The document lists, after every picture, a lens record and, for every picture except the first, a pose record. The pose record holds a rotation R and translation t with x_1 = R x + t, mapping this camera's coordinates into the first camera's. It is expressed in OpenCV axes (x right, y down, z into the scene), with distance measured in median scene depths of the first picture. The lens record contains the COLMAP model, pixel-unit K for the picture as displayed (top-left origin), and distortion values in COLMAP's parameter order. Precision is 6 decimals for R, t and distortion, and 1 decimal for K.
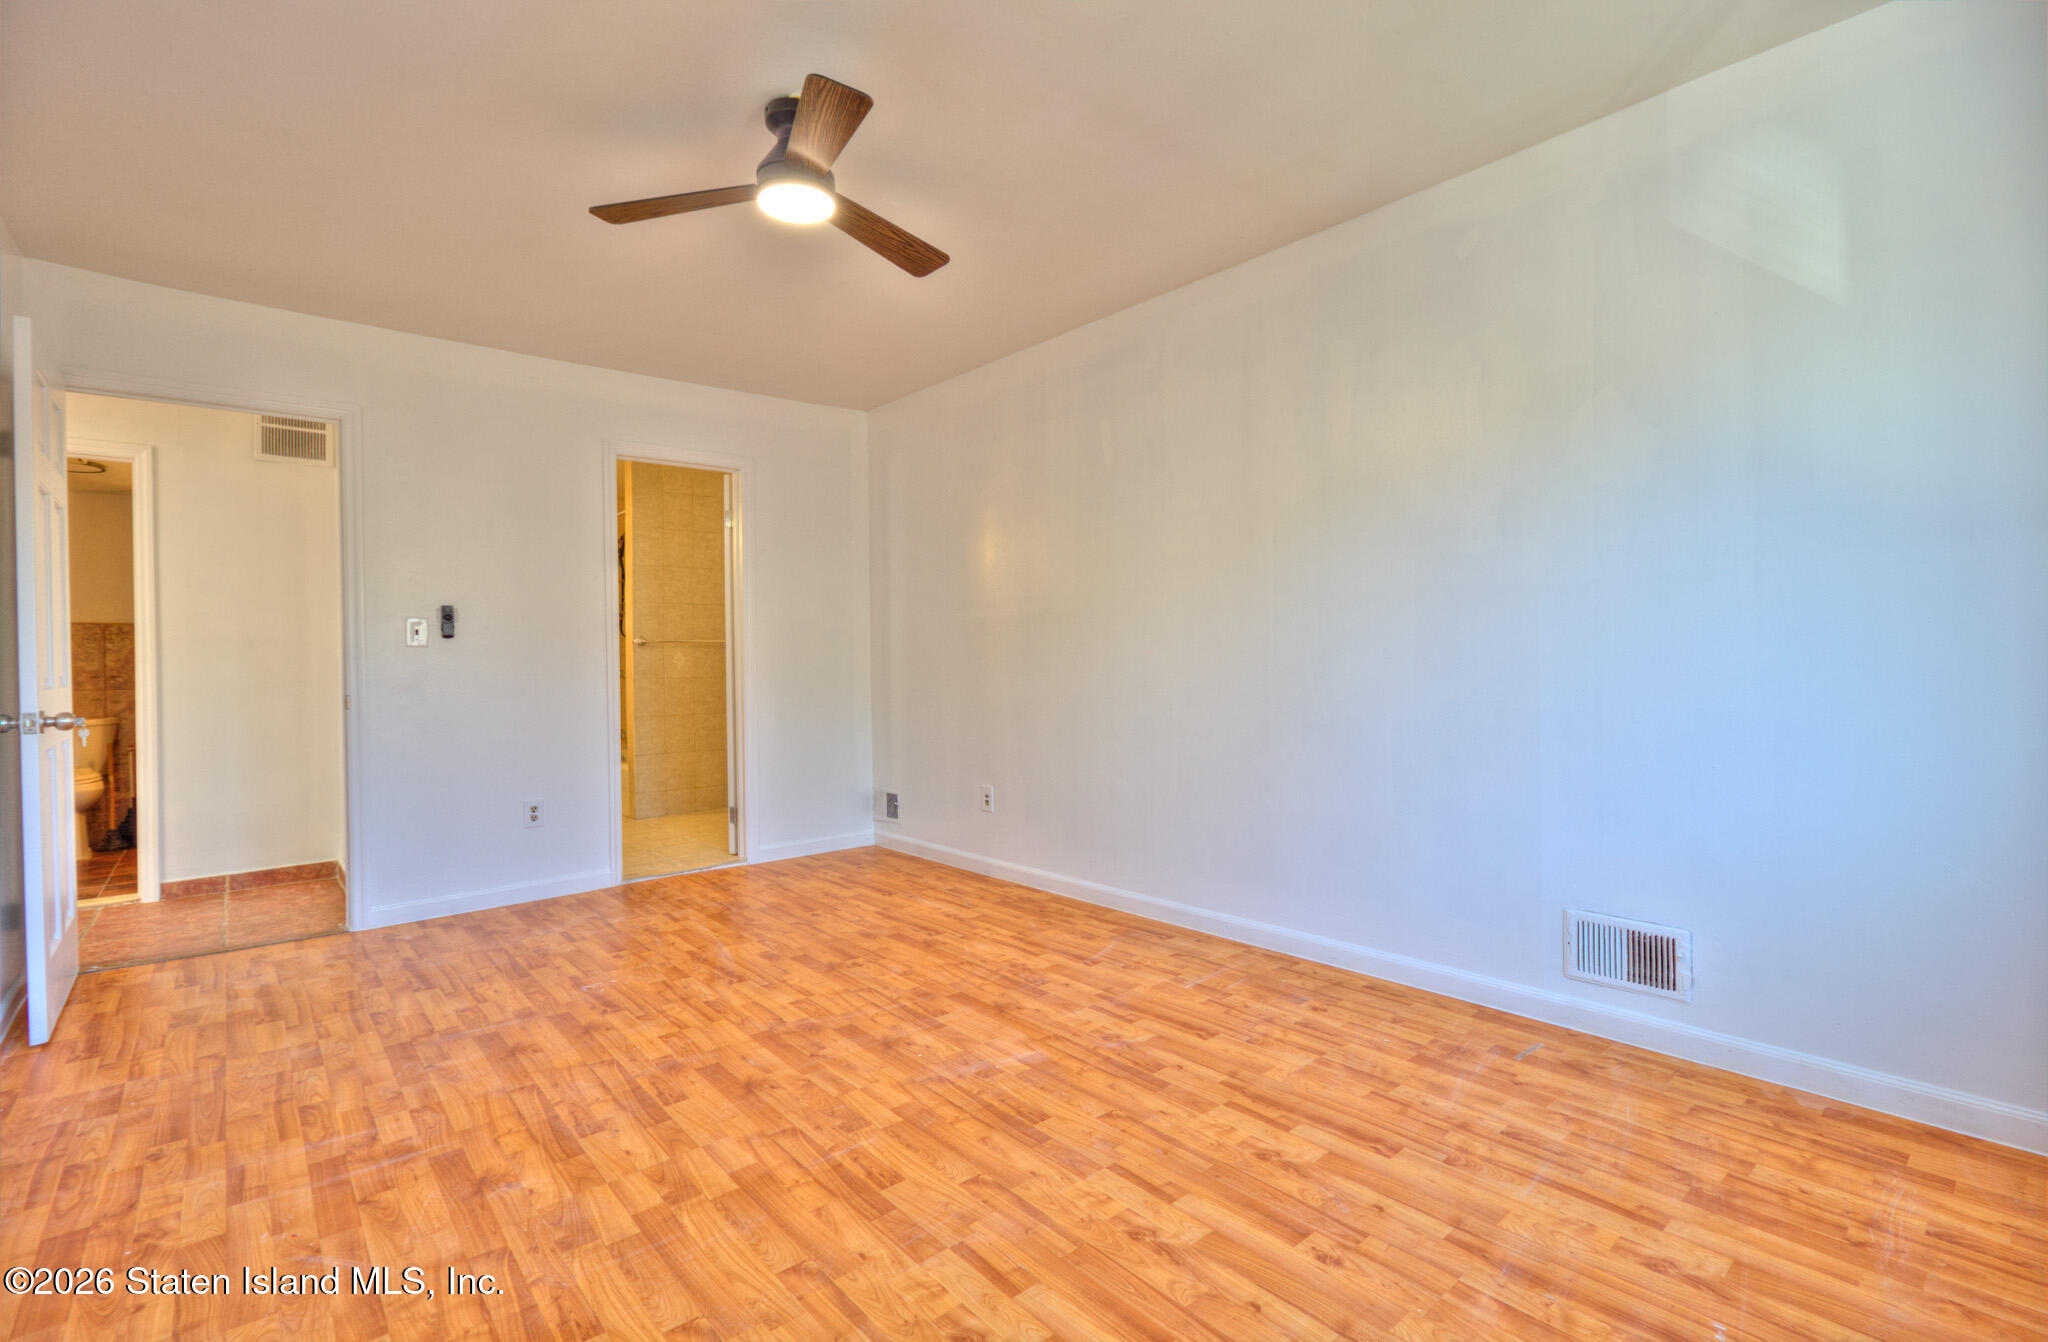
lens RADIAL K [[923.2, 0, 1010.5], [0, 923.2, 652.9], [0, 0, 1]] dist [-0.008768, 0.003395]
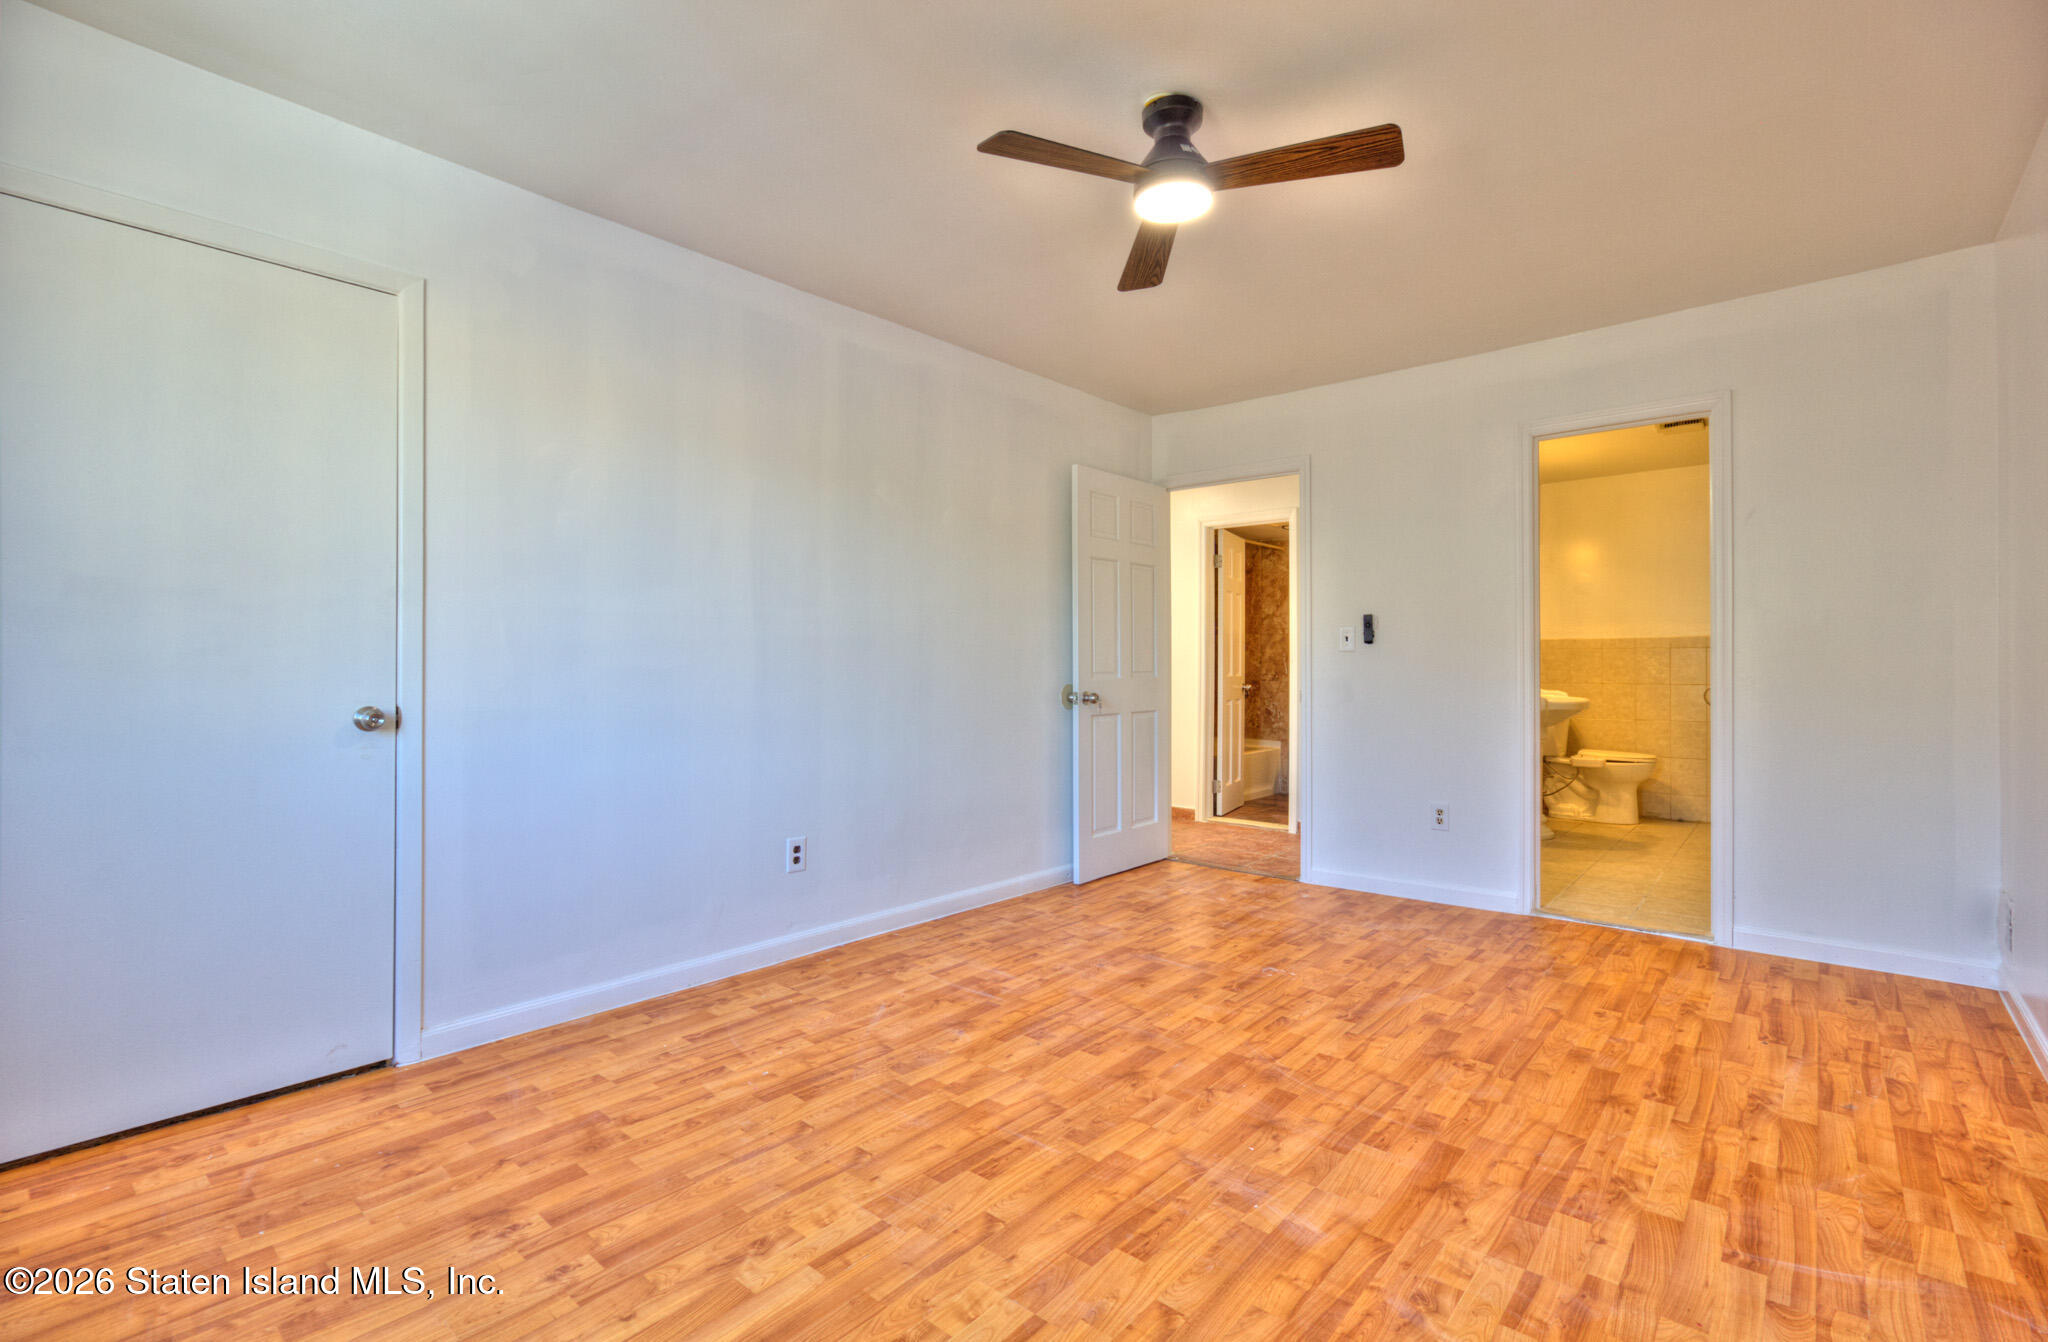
lens RADIAL K [[923.2, 0, 1036.1], [0, 923.2, 669.0], [0, 0, 1]] dist [-0.008768, 0.003395]
pose [[0.159020, 0.016685, -0.987134, 0.619620], [0.006558, 0.999817, 0.017955, -0.013199], [0.987254, -0.009329, 0.158882, 0.611750]]
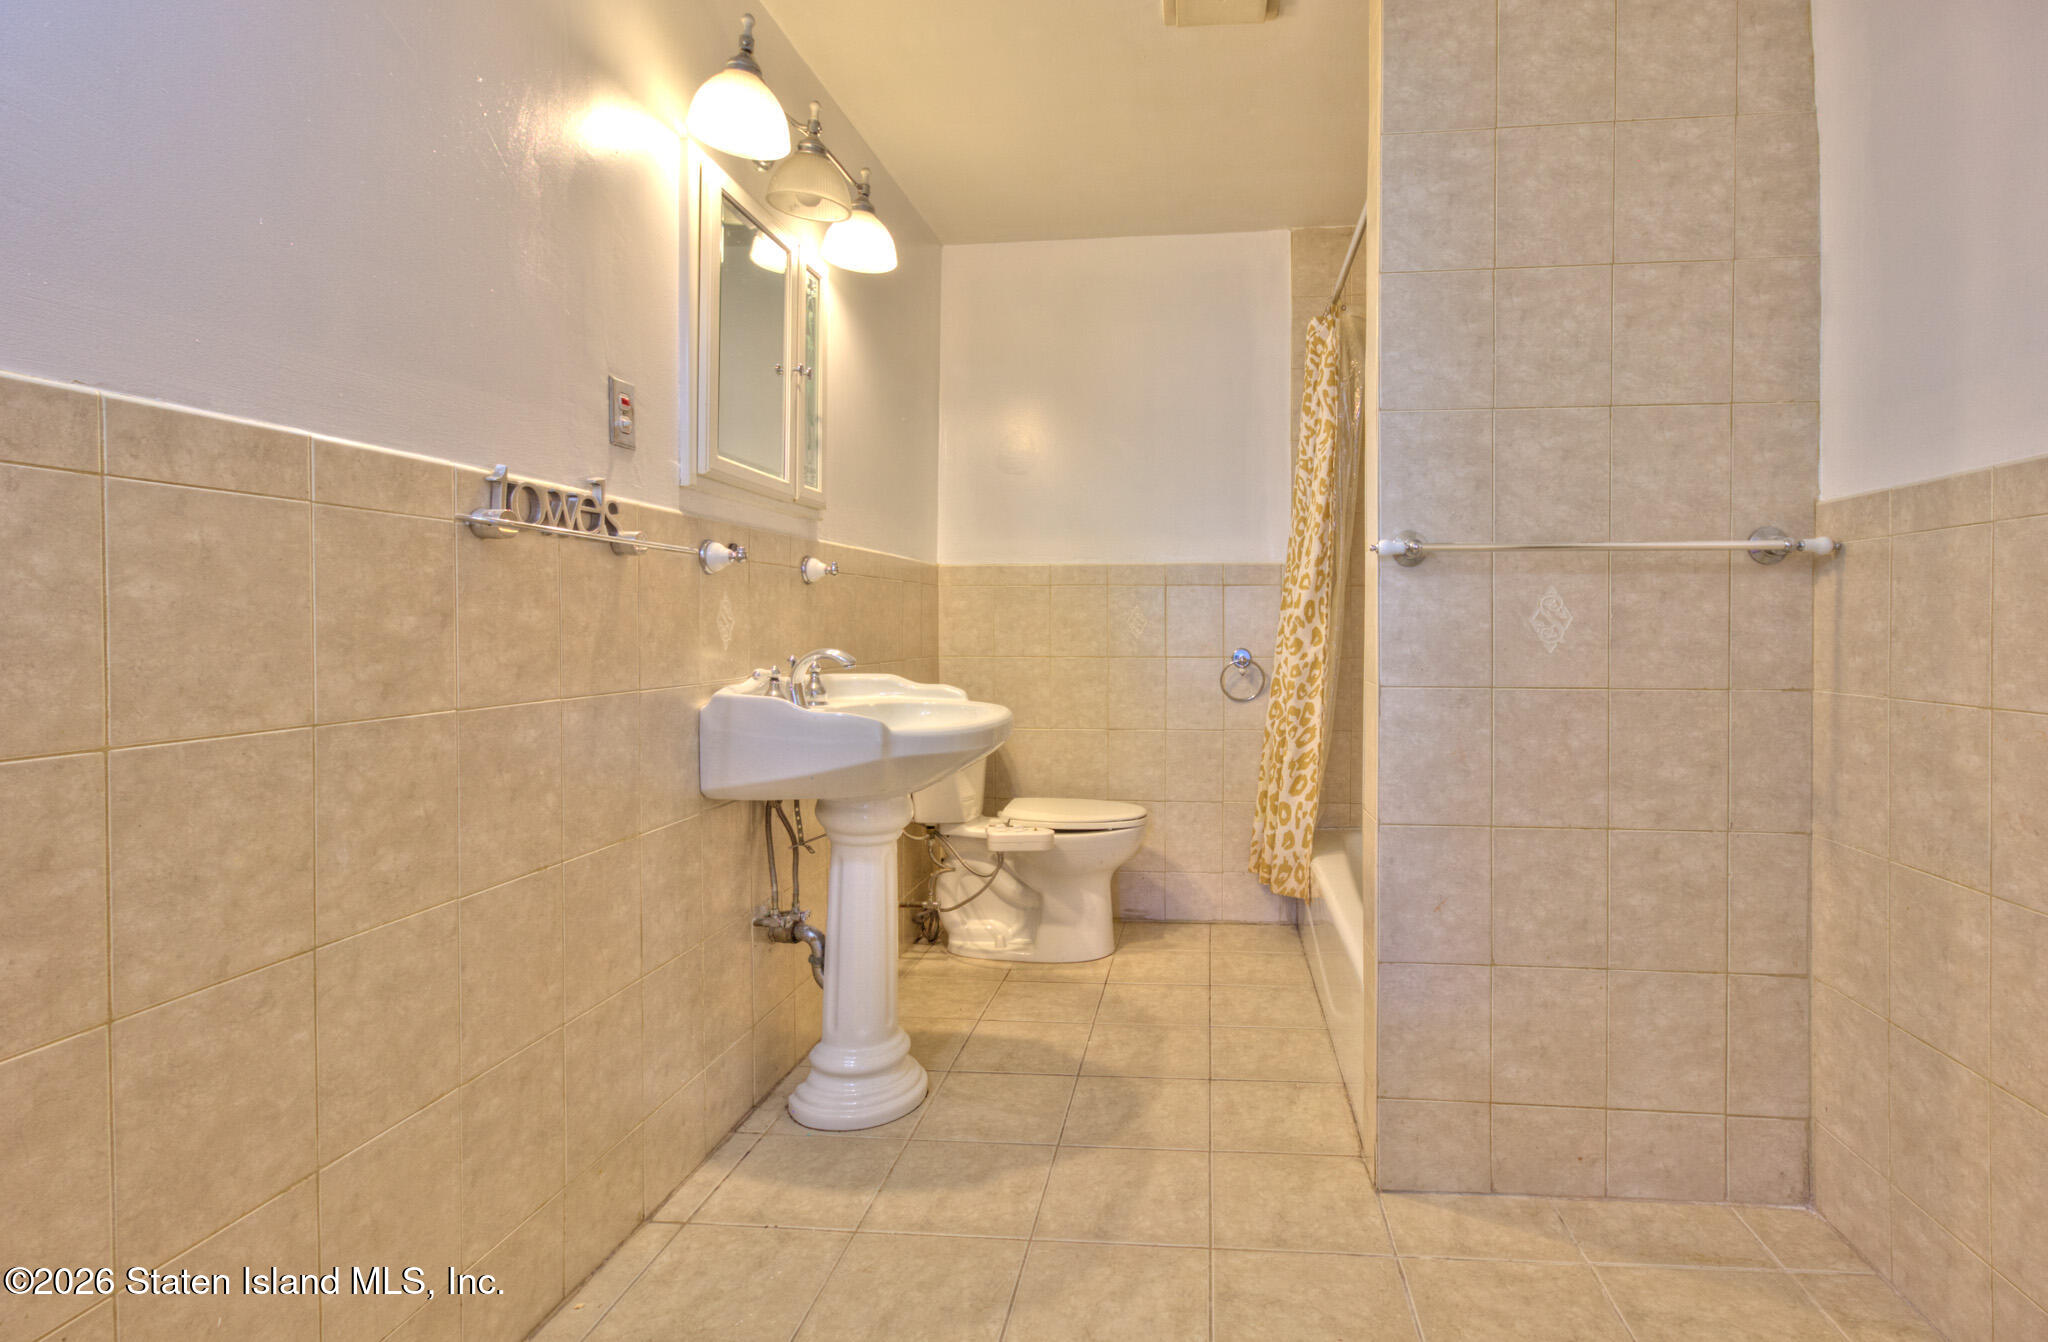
lens RADIAL K [[959.2, 0, 1134.6], [0, 959.2, 625.0], [0, 0, 1]] dist [-0.010442, 0.006133]
pose [[0.706997, 0.020439, -0.706921, -0.577582], [-0.005026, 0.999702, 0.023877, 0.007850], [0.707198, -0.013328, 0.706890, 1.665185]]
